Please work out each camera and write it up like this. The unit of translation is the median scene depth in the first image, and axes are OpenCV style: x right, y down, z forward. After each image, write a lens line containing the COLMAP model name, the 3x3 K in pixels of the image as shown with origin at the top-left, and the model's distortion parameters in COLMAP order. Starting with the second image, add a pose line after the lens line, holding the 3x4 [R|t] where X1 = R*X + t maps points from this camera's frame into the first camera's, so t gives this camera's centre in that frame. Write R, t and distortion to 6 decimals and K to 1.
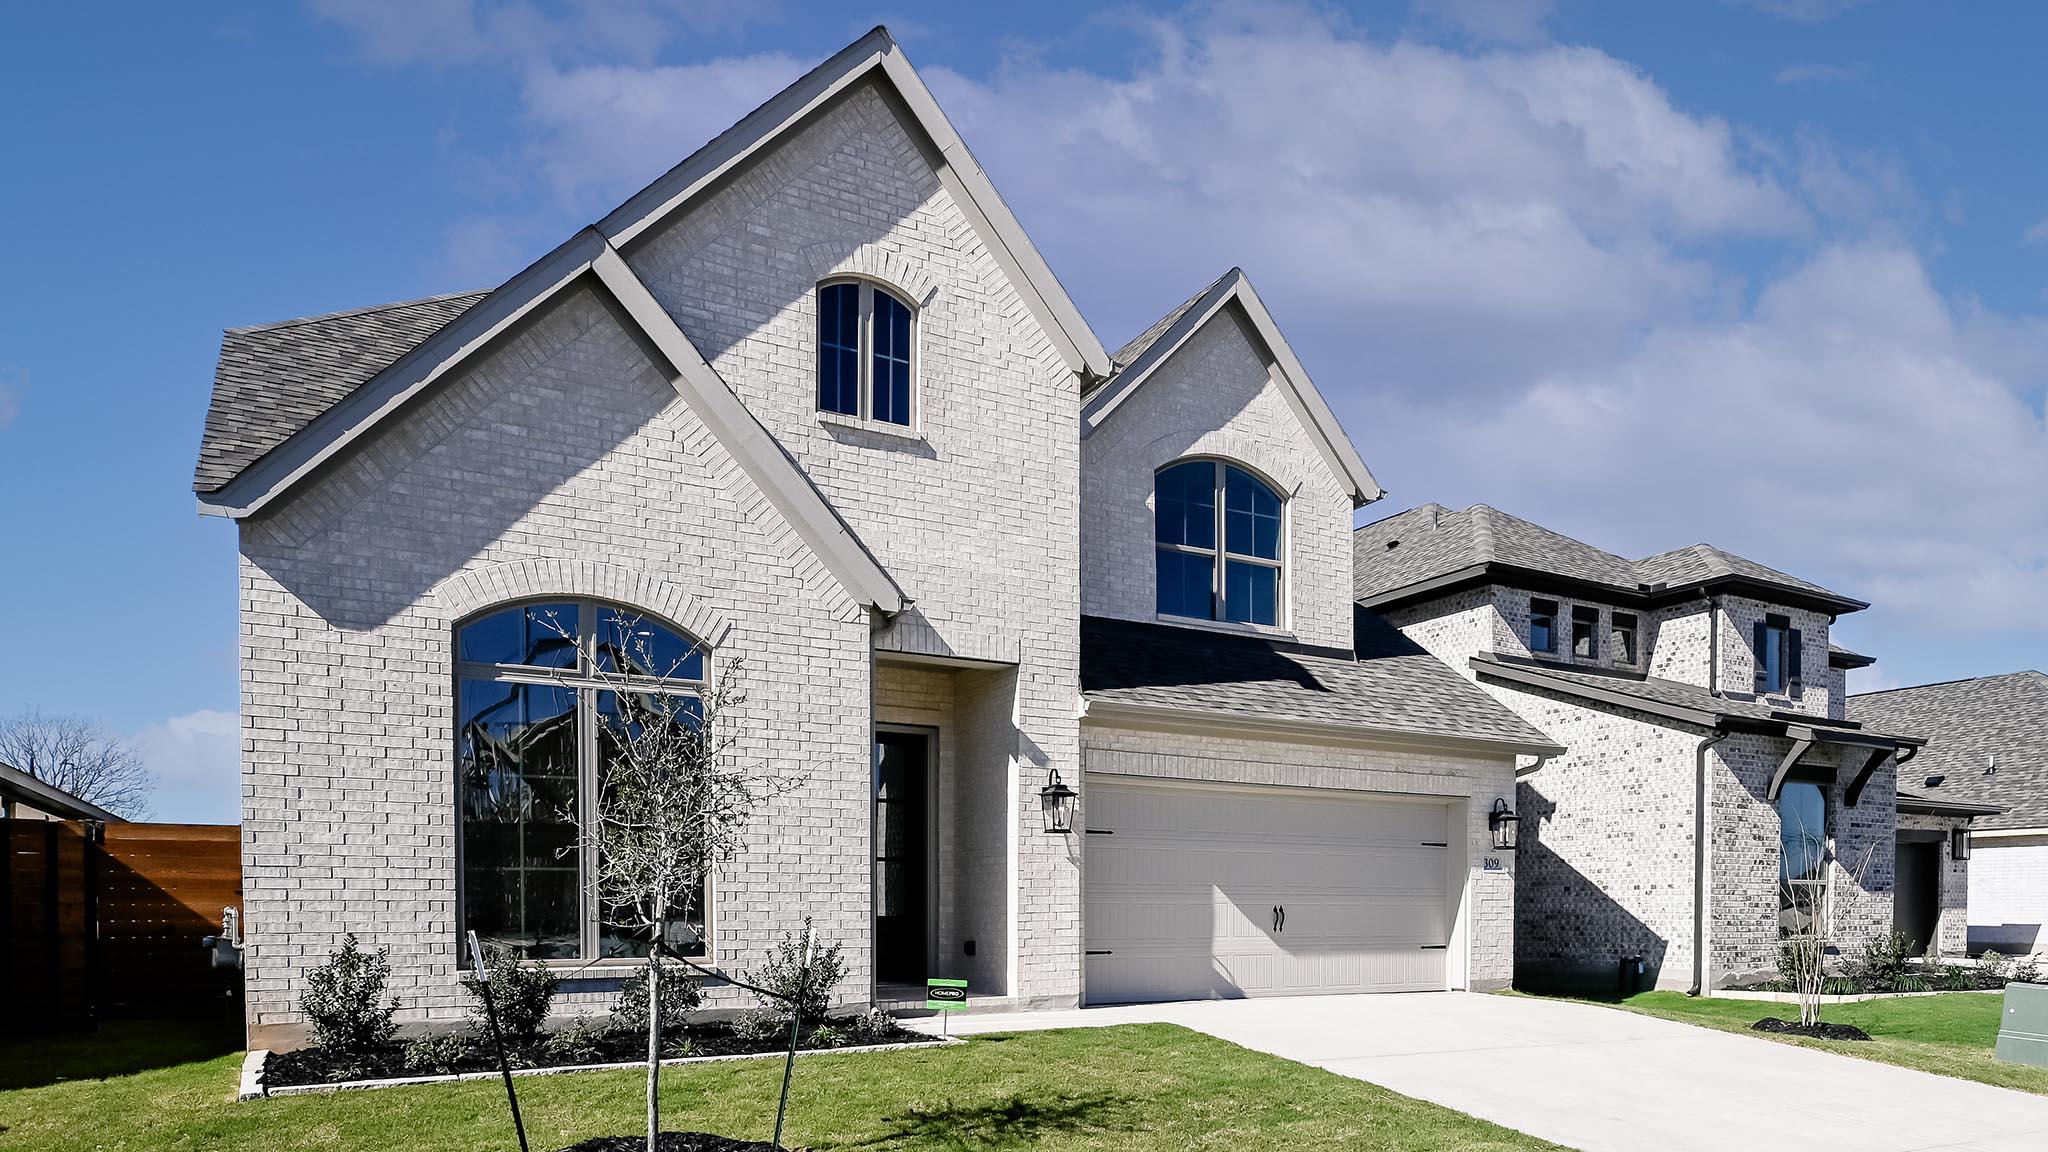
lens RADIAL K [[888.1, 0, 1026.4], [0, 888.1, 615.3], [0, 0, 1]] dist [0.001059, 0.000030]
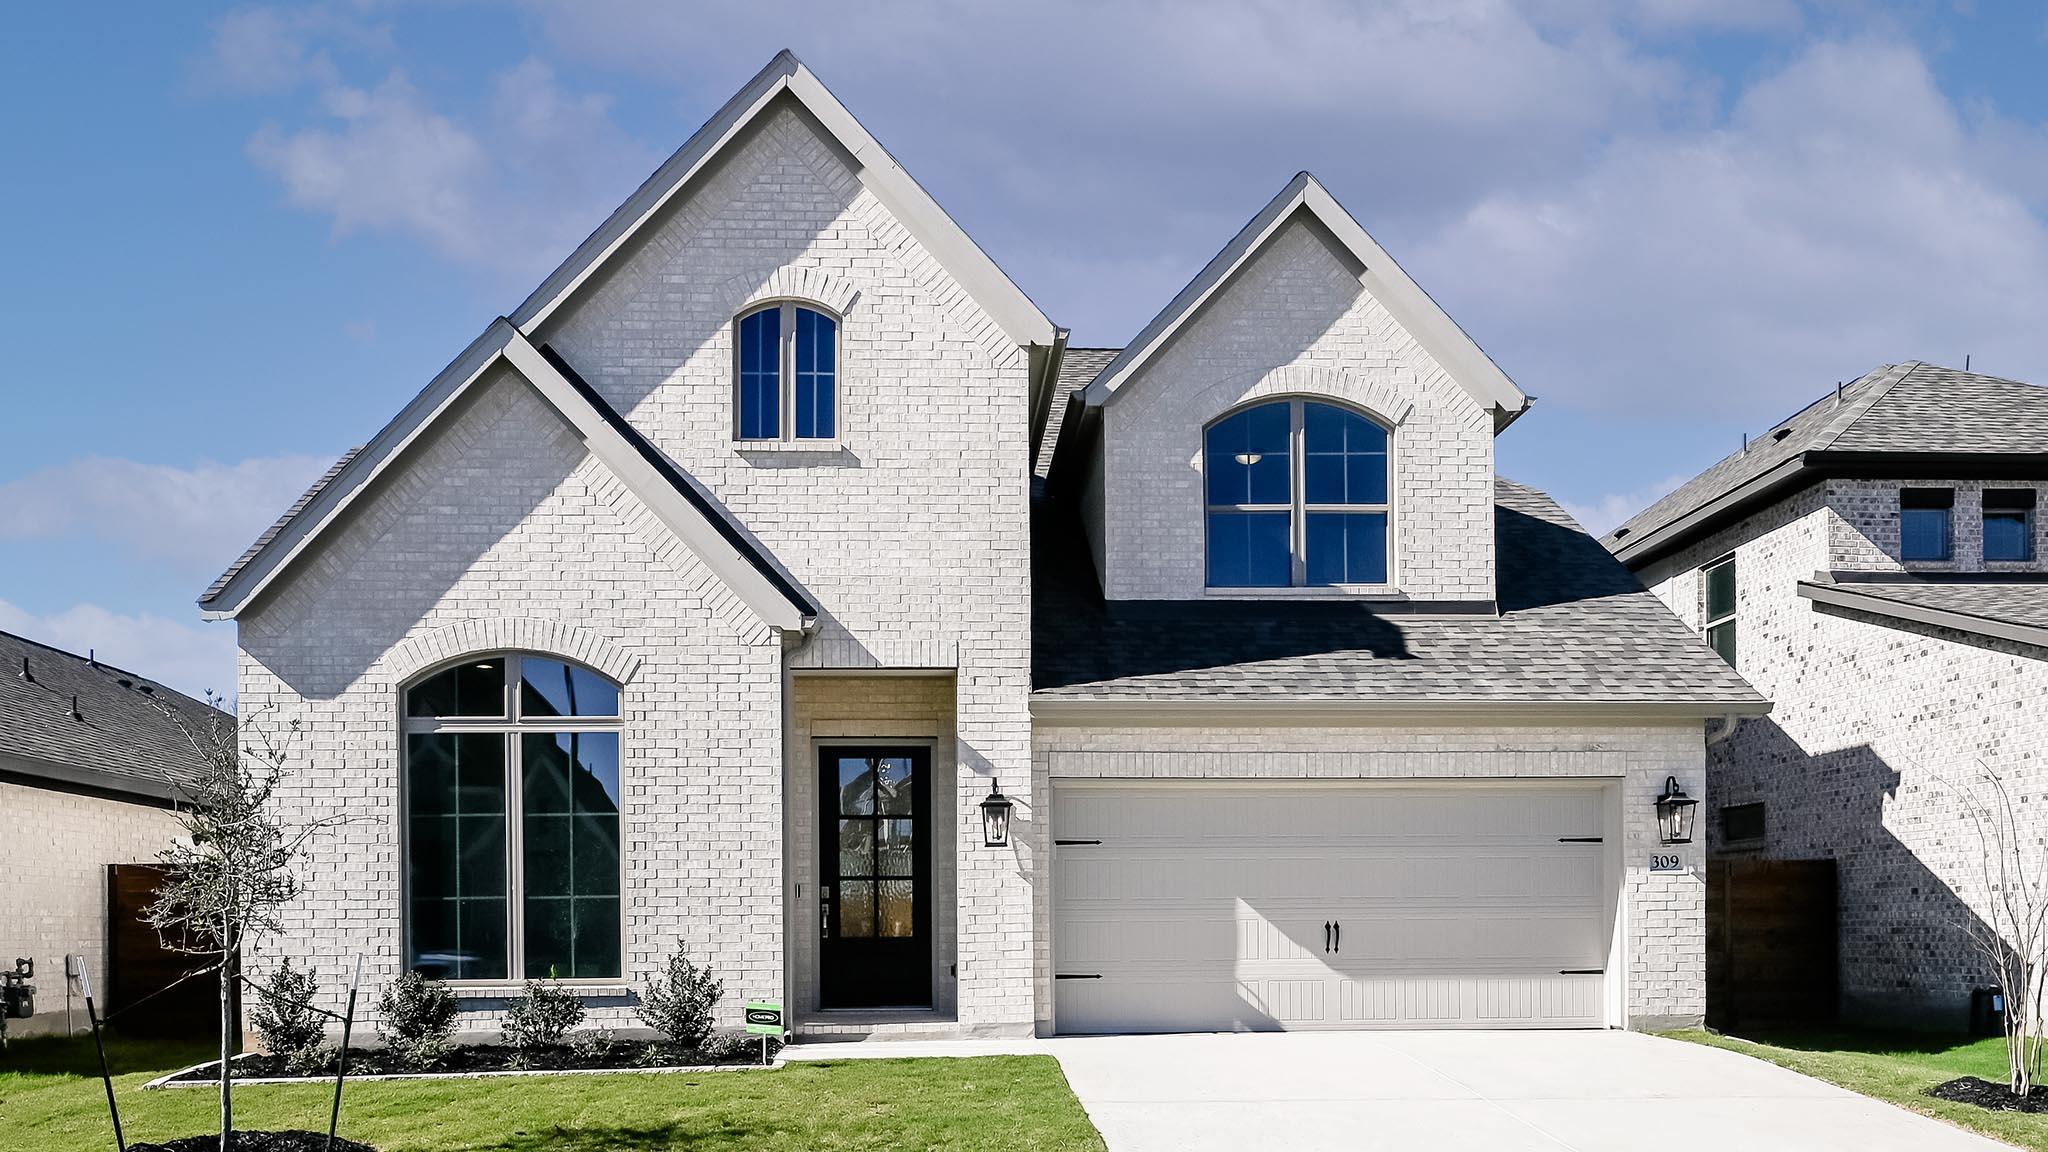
lens RADIAL K [[978.9, 0, 1024.0], [0, 978.9, 576.0], [0, 0, 1]] dist [0.000408, 0.000149]
pose [[0.942968, -0.120126, -0.310452, 0.398744], [0.113018, 0.992753, -0.040855, 0.008221], [0.313110, 0.003439, 0.949711, 0.031540]]
